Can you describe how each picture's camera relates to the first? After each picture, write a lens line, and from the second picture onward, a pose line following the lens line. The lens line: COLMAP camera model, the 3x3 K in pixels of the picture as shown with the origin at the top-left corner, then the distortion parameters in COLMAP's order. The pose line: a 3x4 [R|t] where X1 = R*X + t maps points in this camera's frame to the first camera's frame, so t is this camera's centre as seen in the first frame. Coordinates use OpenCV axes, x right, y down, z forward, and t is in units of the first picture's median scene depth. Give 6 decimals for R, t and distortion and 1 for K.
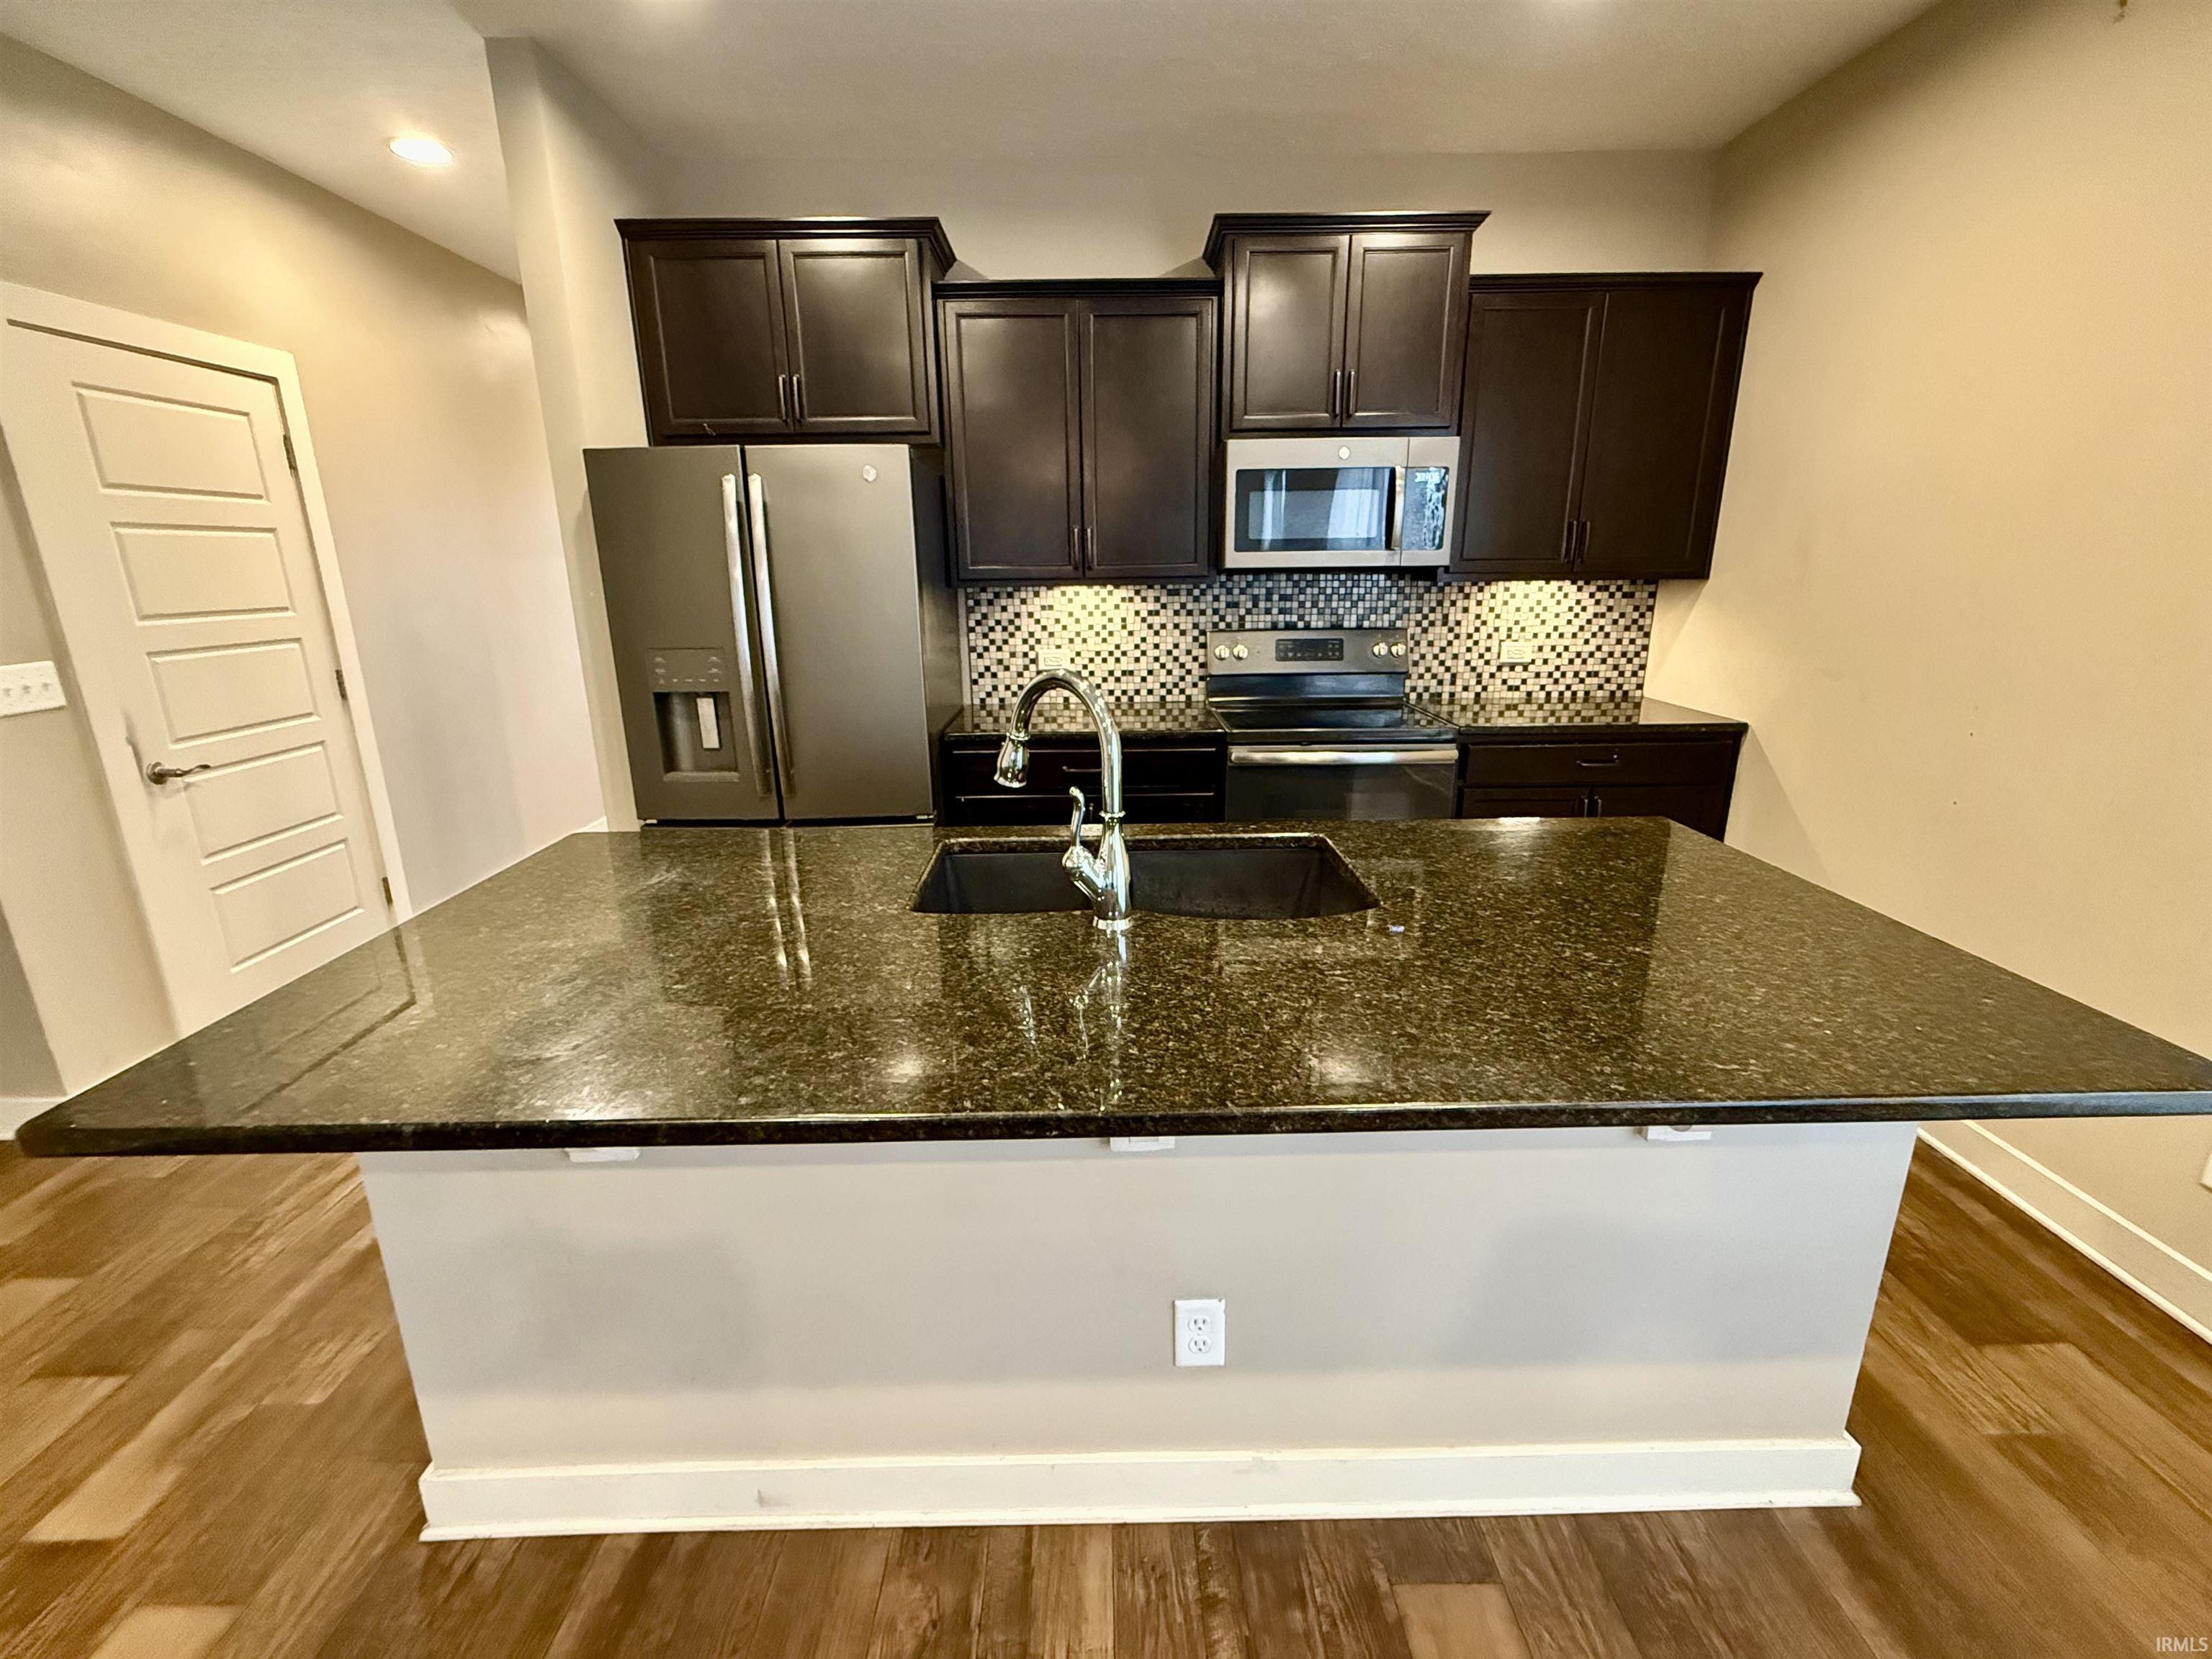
lens RADIAL K [[967.8, 0, 1111.1], [0, 967.8, 834.9], [0, 0, 1]] dist [0.001169, 0.000287]
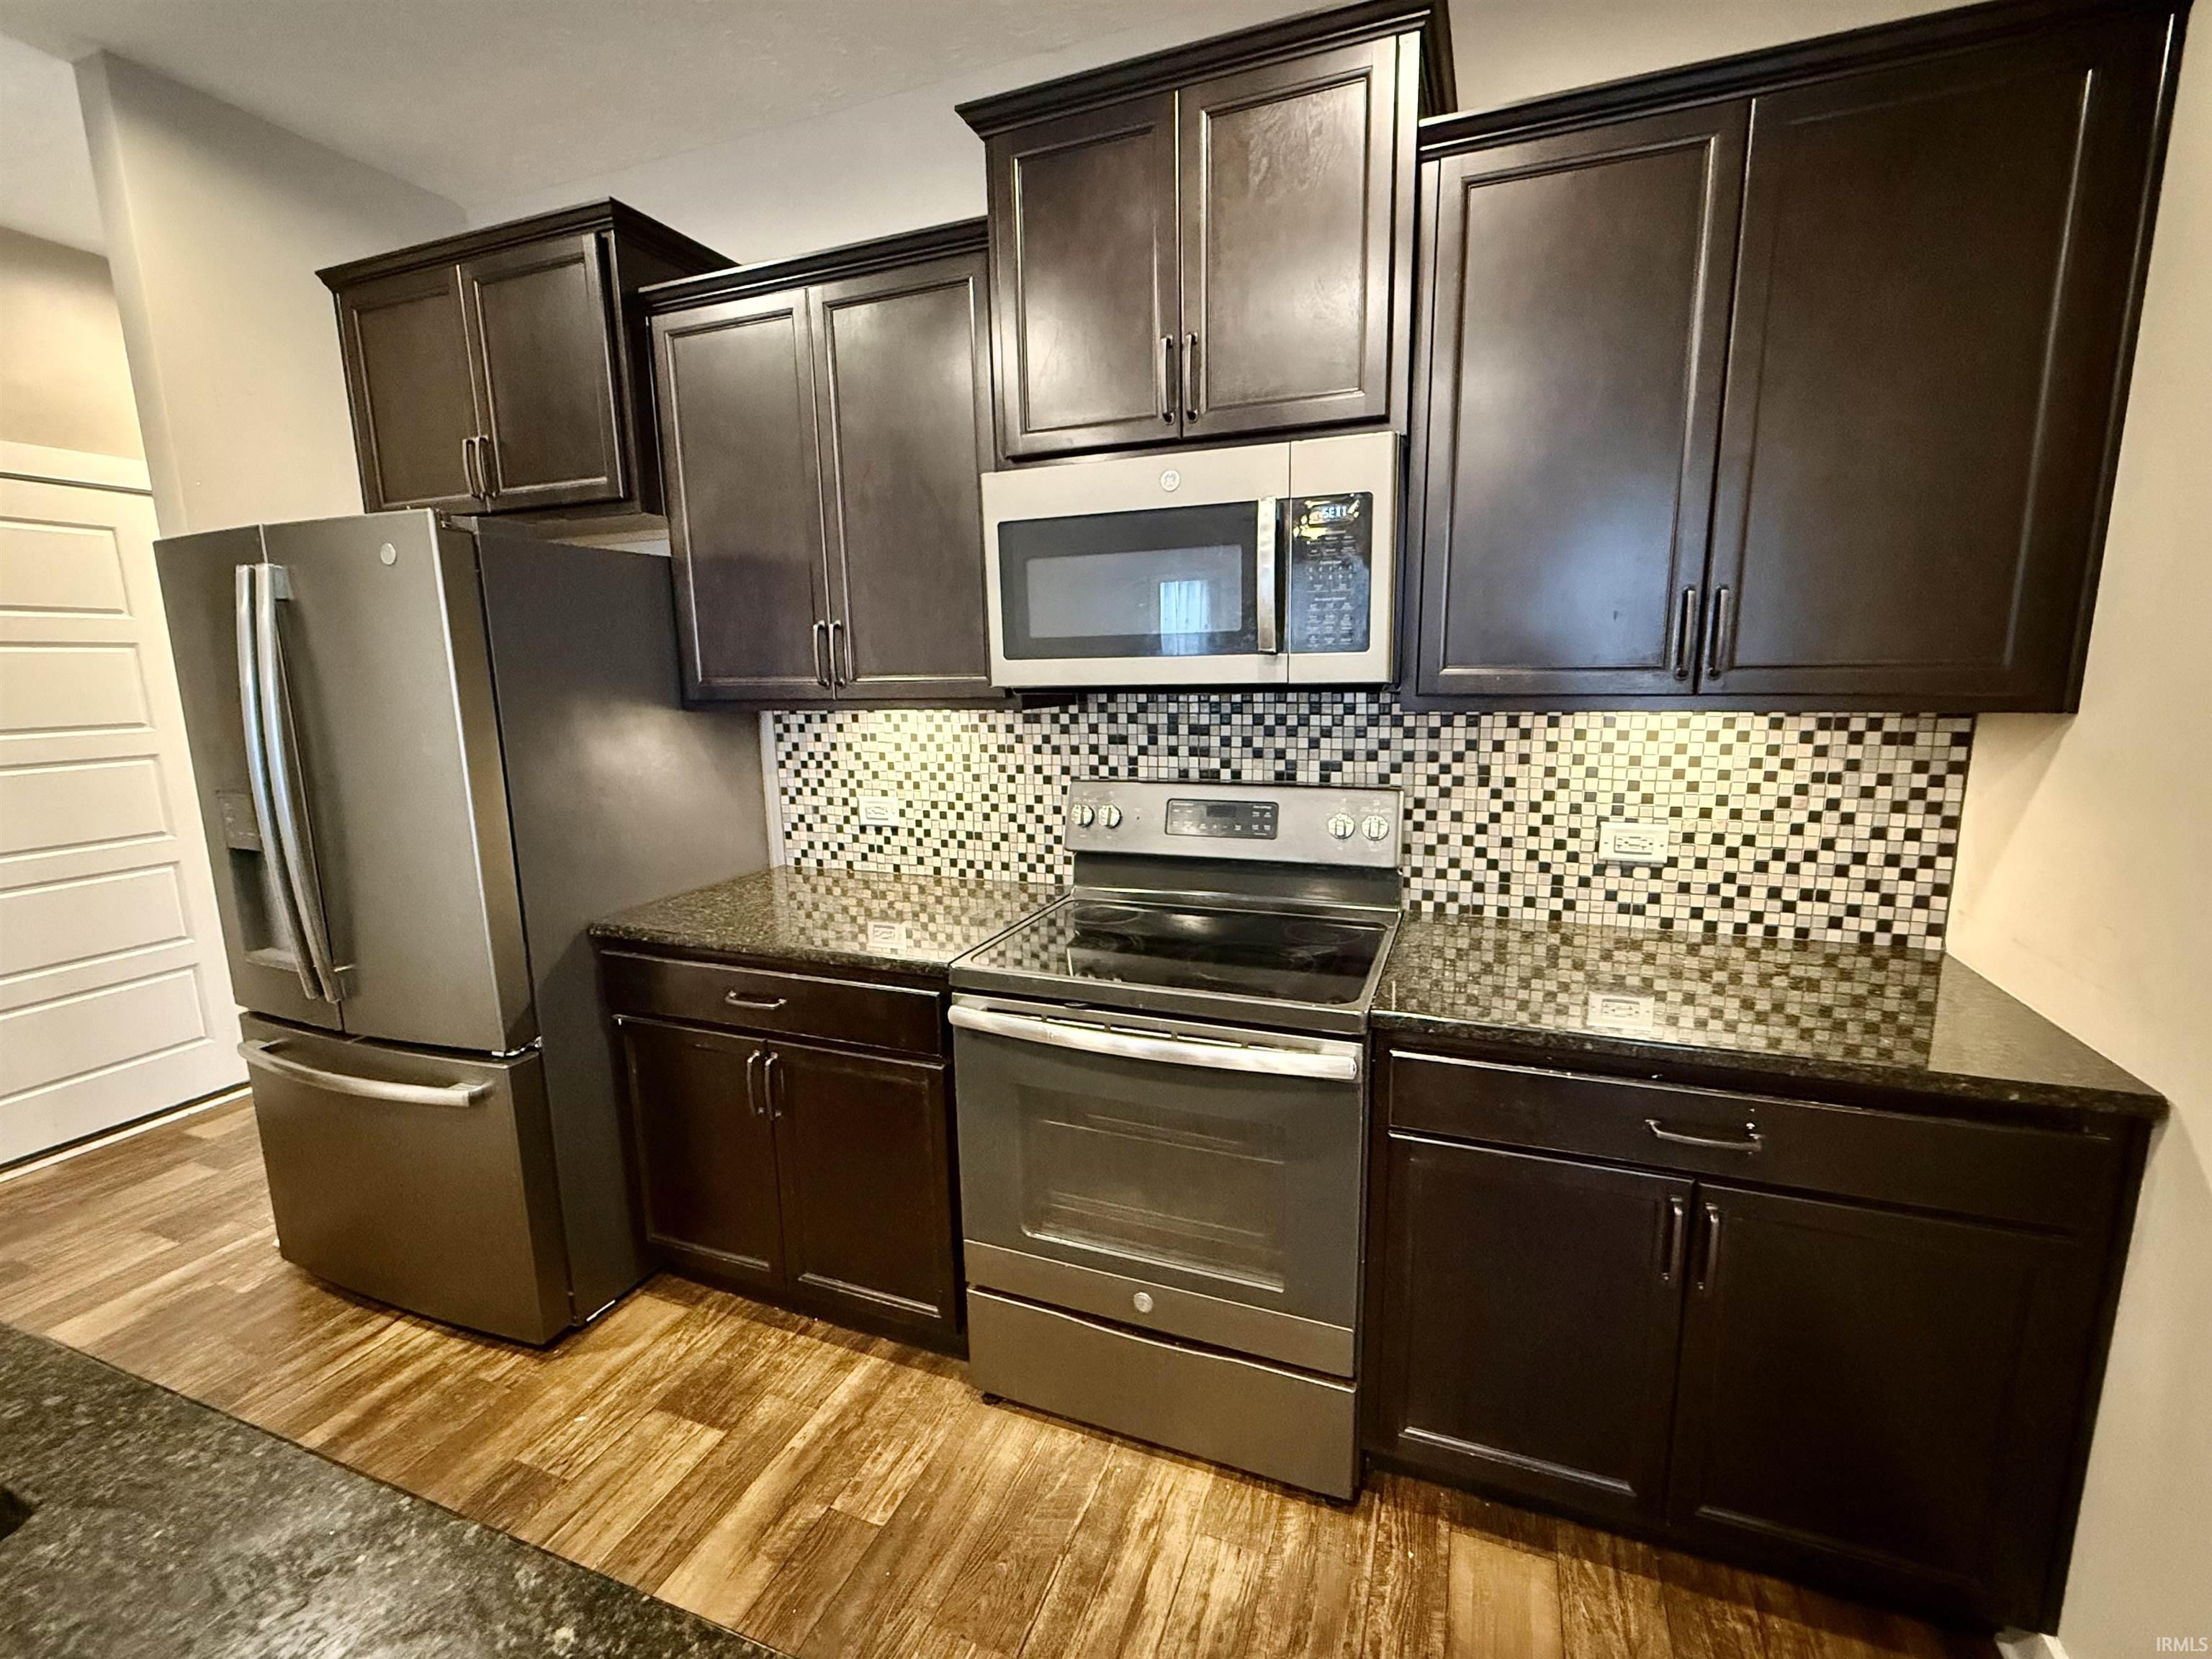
lens RADIAL K [[967.8, 0, 1101.8], [0, 967.8, 830.0], [0, 0, 1]] dist [0.001169, 0.000287]
pose [[0.926494, 0.058052, -0.371804, 0.349524], [-0.094464, 0.992271, -0.080463, -0.127473], [0.364260, 0.109670, 0.924817, 0.421055]]
